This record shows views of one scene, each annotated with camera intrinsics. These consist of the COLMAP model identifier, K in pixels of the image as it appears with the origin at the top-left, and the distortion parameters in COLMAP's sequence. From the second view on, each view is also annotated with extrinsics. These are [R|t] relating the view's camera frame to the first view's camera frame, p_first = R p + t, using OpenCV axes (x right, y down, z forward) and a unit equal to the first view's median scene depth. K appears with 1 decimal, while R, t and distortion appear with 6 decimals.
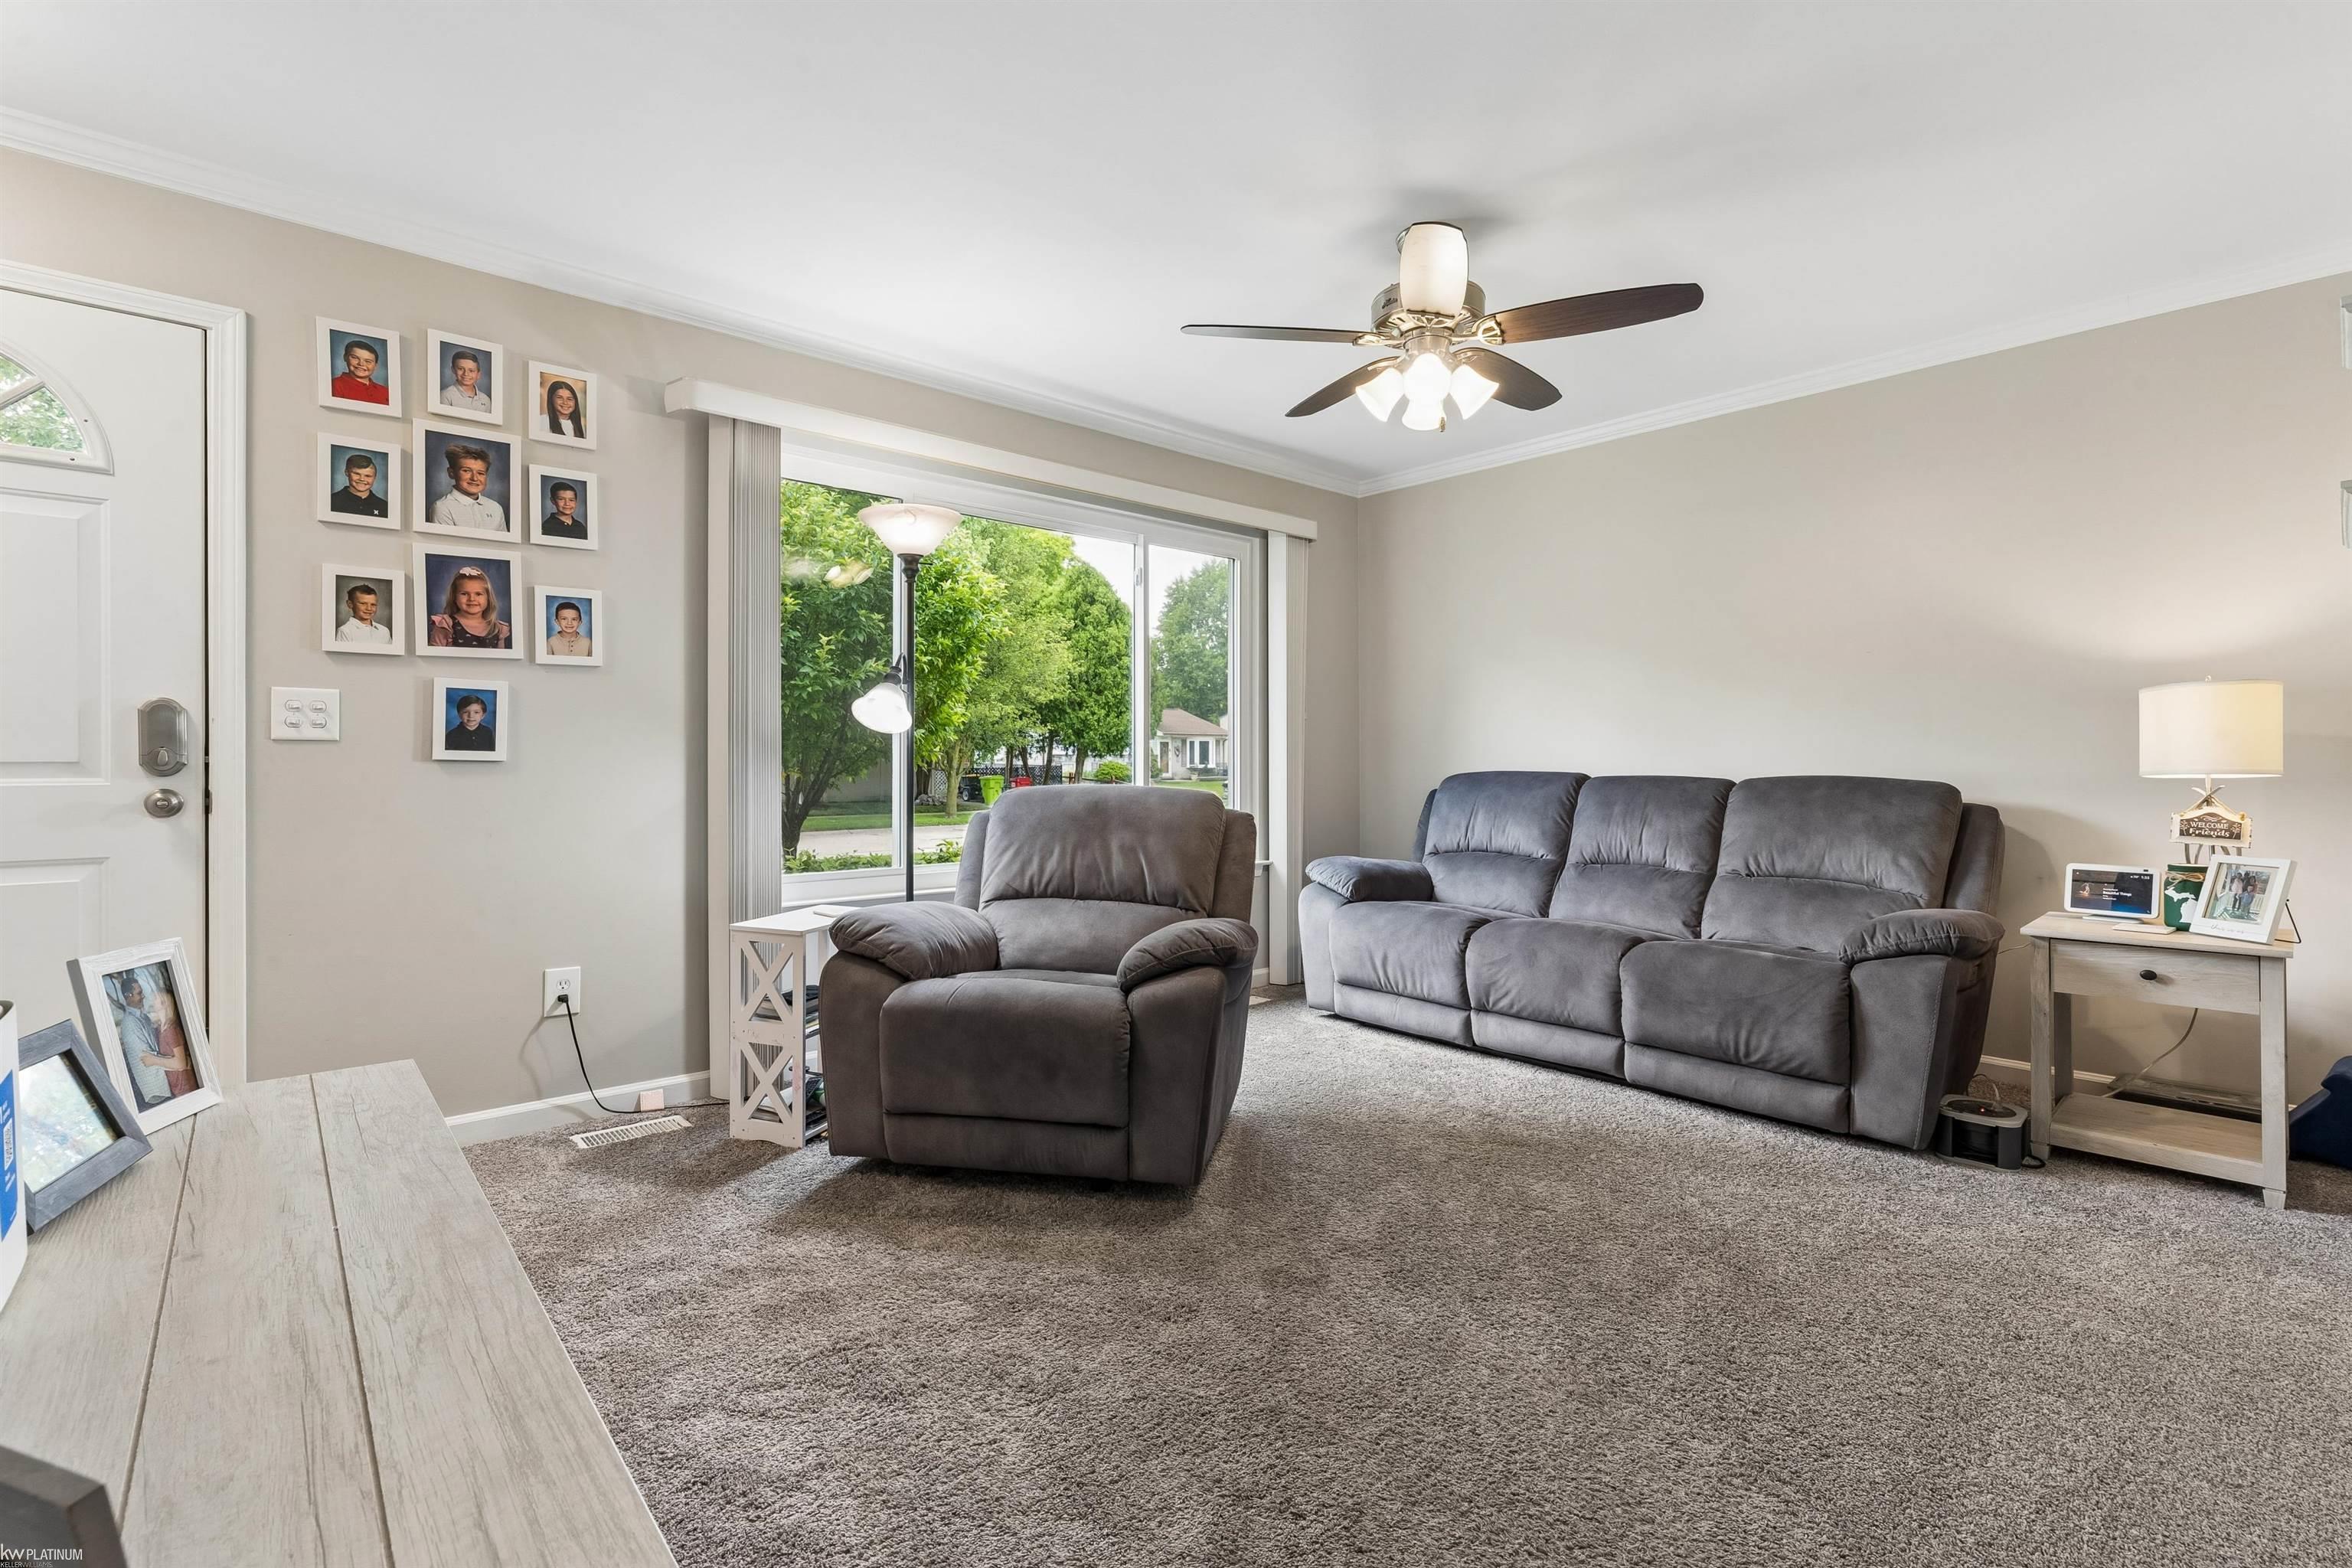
lens RADIAL K [[1078.5, 0, 1174.1], [0, 1078.5, 755.6], [0, 0, 1]] dist [-0.000101, -0.000048]
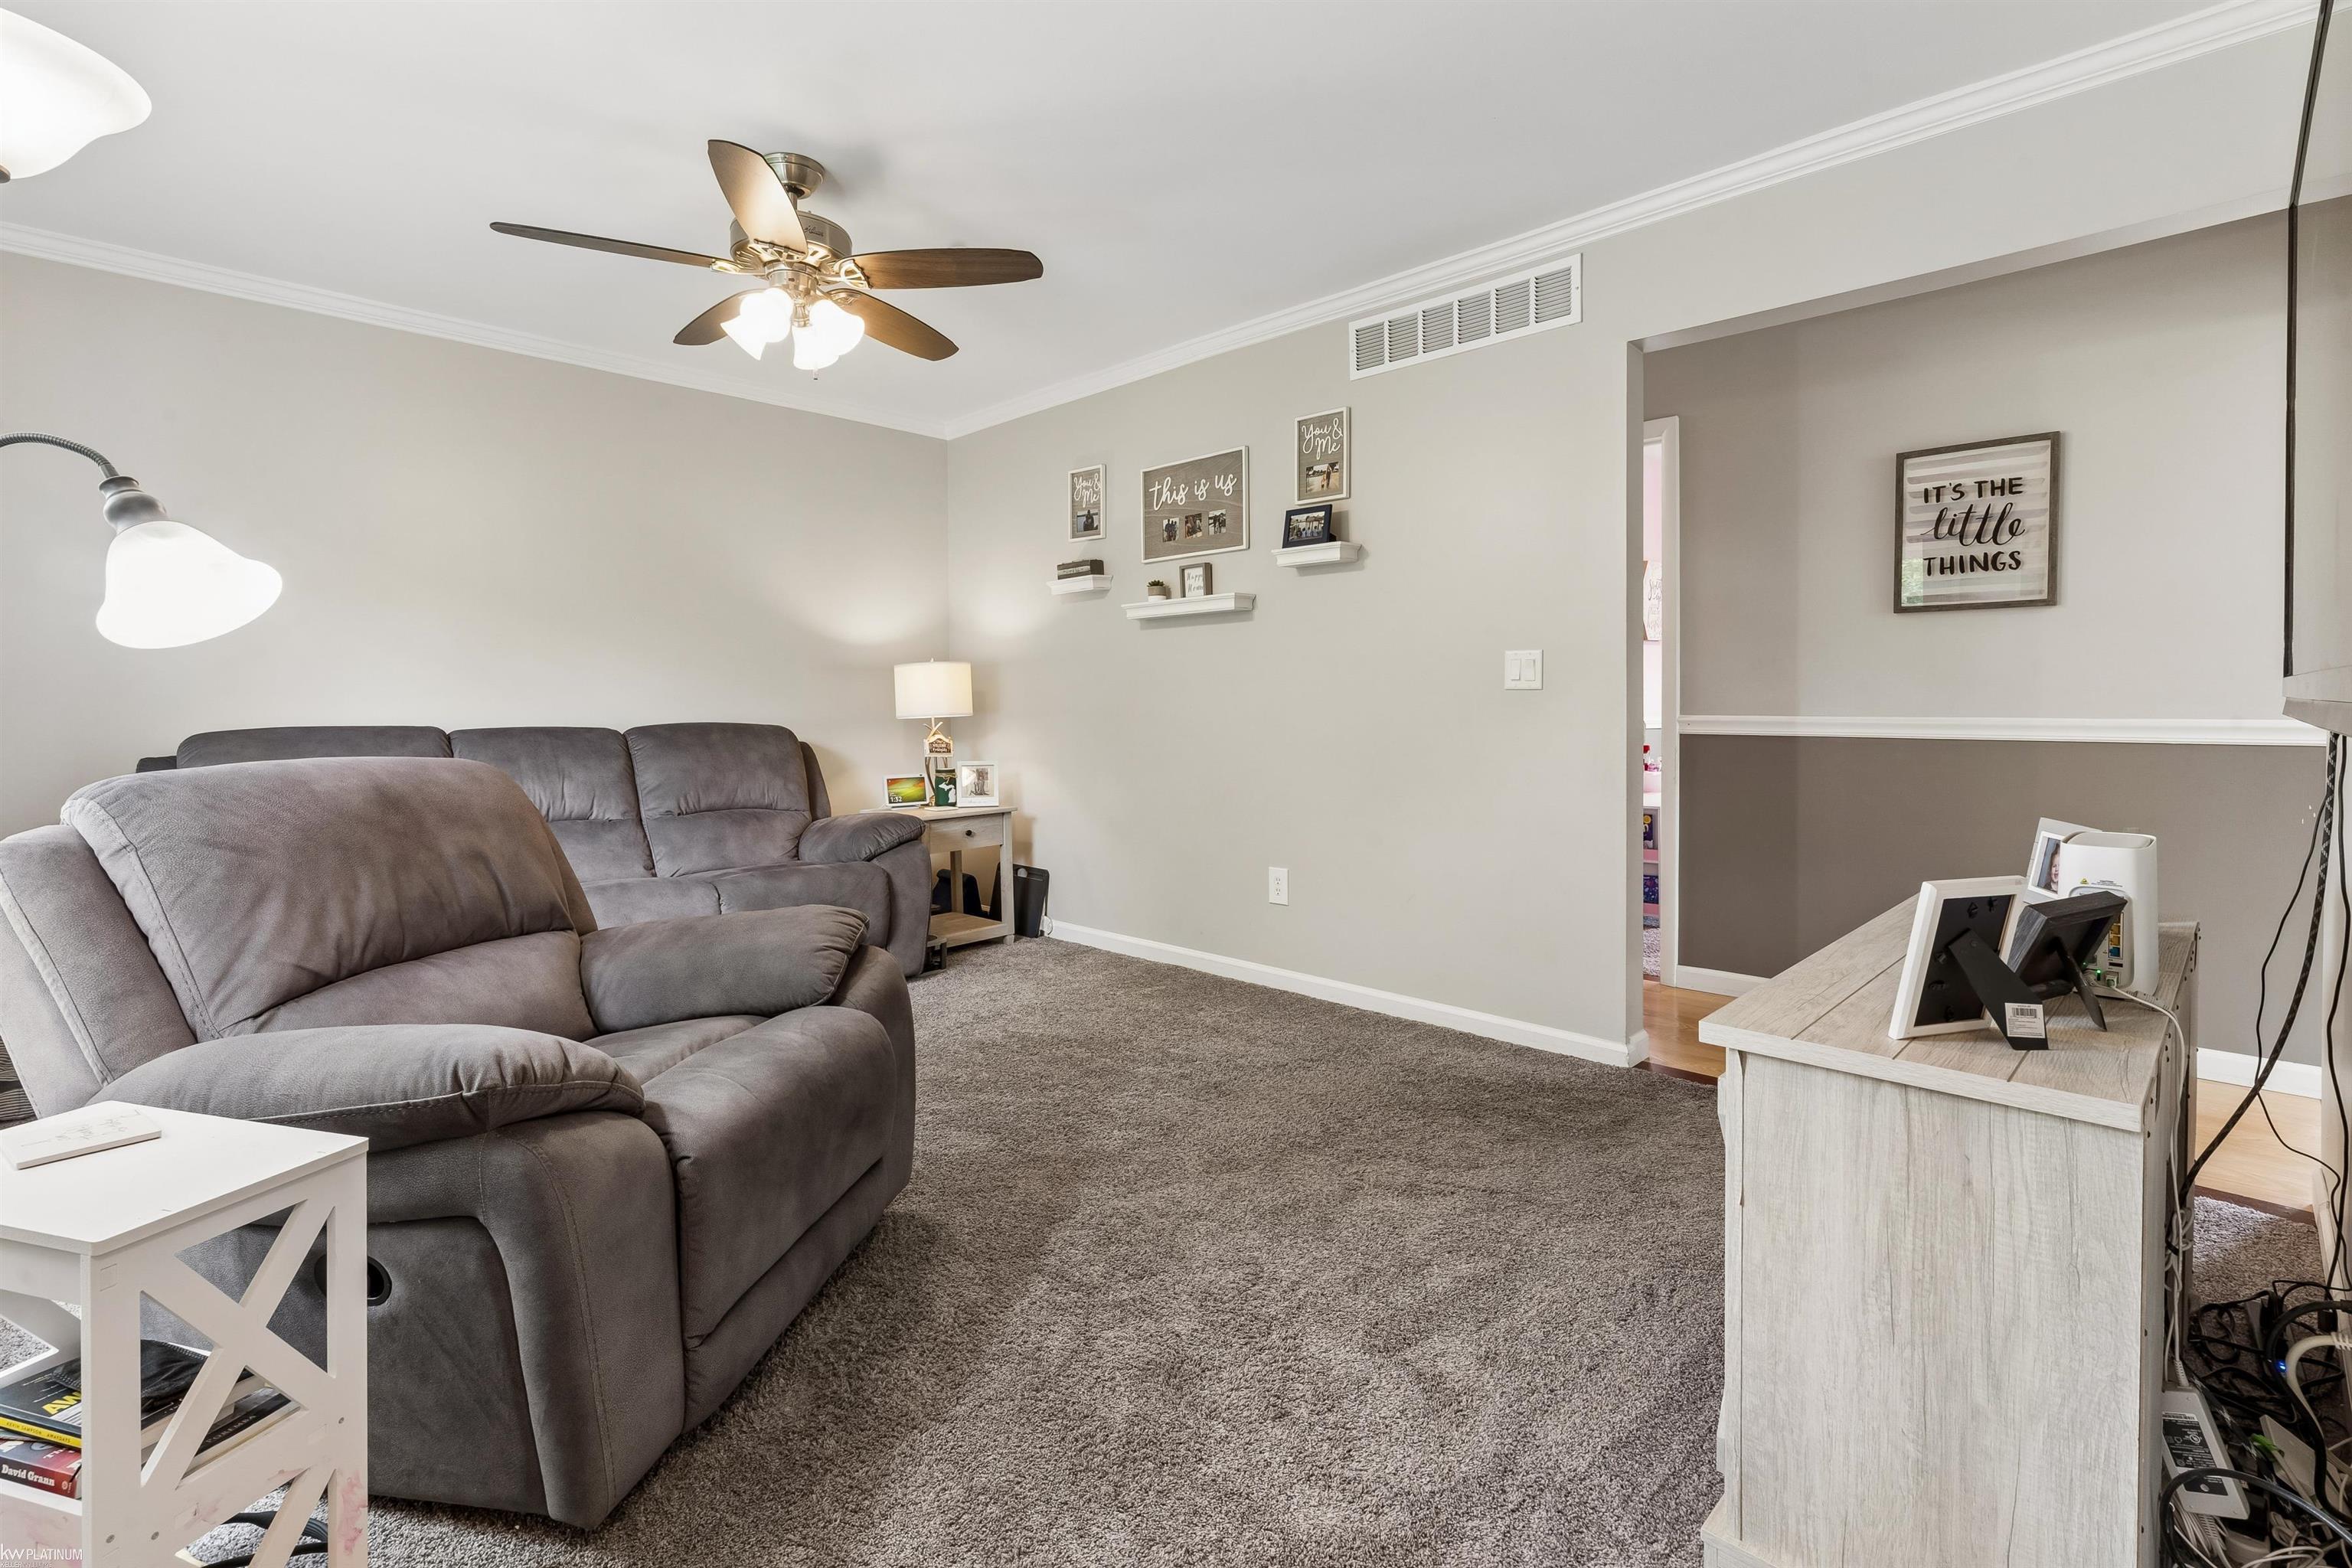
lens RADIAL K [[1085.0, 0, 1173.6], [0, 1085.0, 711.5], [0, 0, 1]] dist [-0.000415, -0.000066]
pose [[-0.076672, -0.004745, 0.997045, -0.671099], [0.001051, 0.999988, 0.004840, 0.001425], [-0.997056, 0.001419, -0.076666, 0.639030]]
